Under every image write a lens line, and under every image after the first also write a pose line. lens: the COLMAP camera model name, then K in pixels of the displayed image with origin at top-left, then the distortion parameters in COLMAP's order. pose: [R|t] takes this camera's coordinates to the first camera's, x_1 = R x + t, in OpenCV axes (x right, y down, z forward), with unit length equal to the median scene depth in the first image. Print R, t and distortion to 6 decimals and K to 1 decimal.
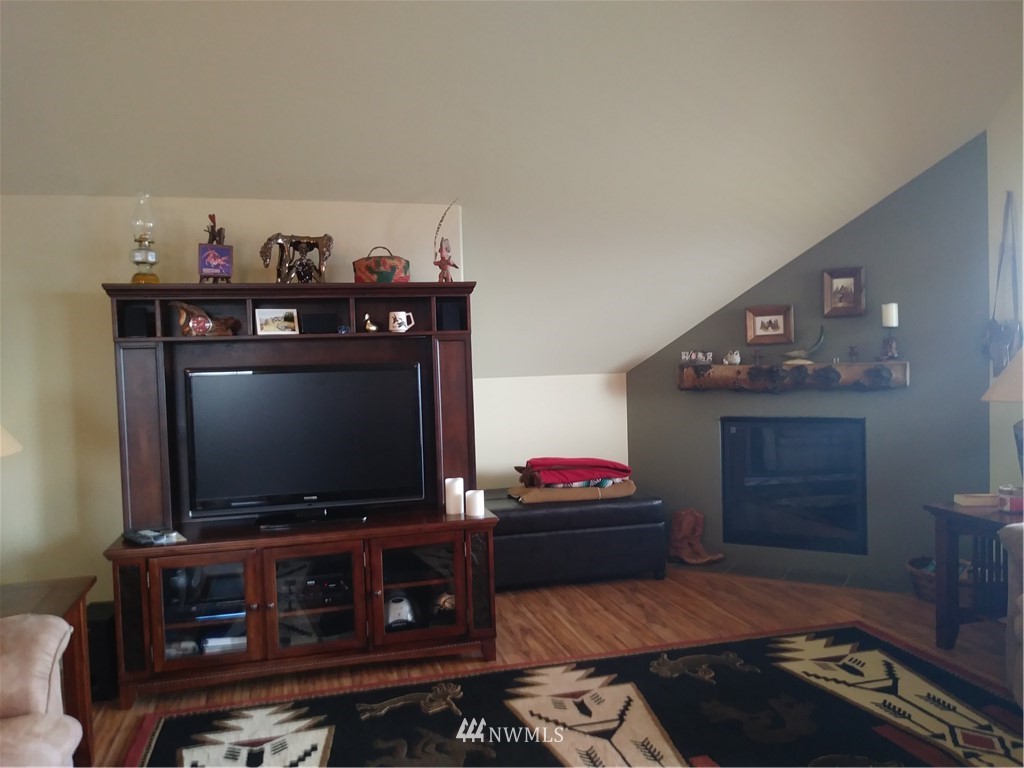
lens RADIAL K [[844.6, 0, 512.0], [0, 844.6, 384.0], [0, 0, 1]] dist [0.024825, 0.010037]
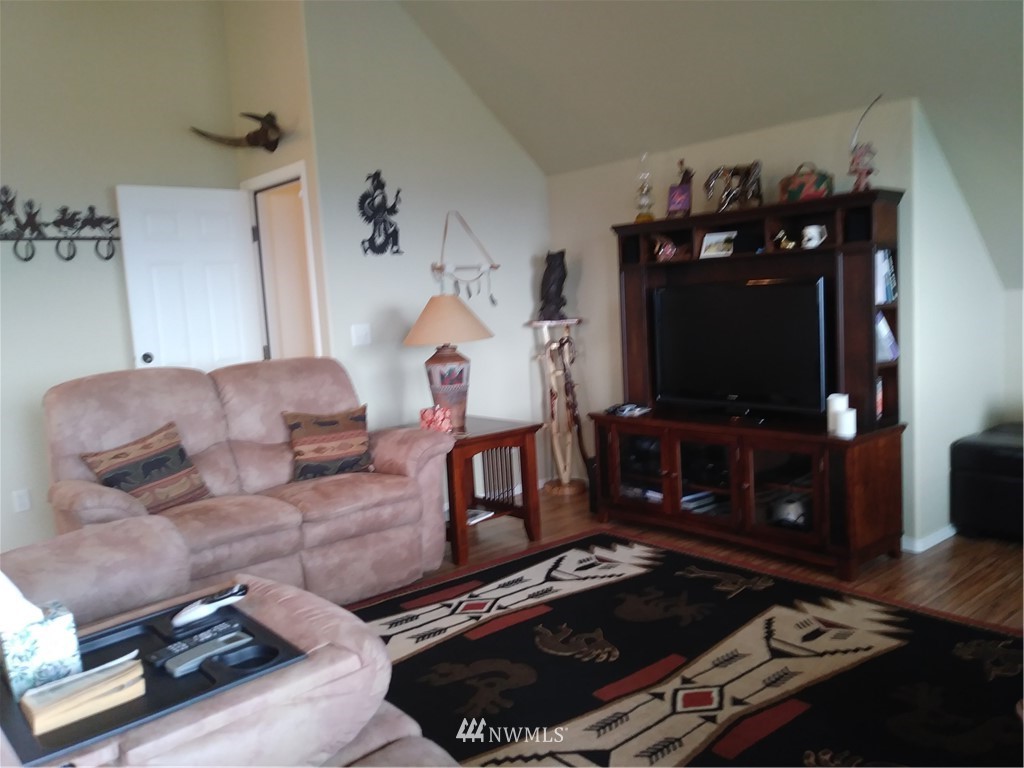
lens RADIAL K [[848.9, 0, 511.2], [0, 848.9, 348.4], [0, 0, 1]] dist [0.173950, 0.001465]
pose [[0.438567, 0.062874, -0.896497, 0.705363], [0.006346, 0.997308, 0.073049, -0.019320], [0.898676, -0.037726, 0.436987, 0.219907]]
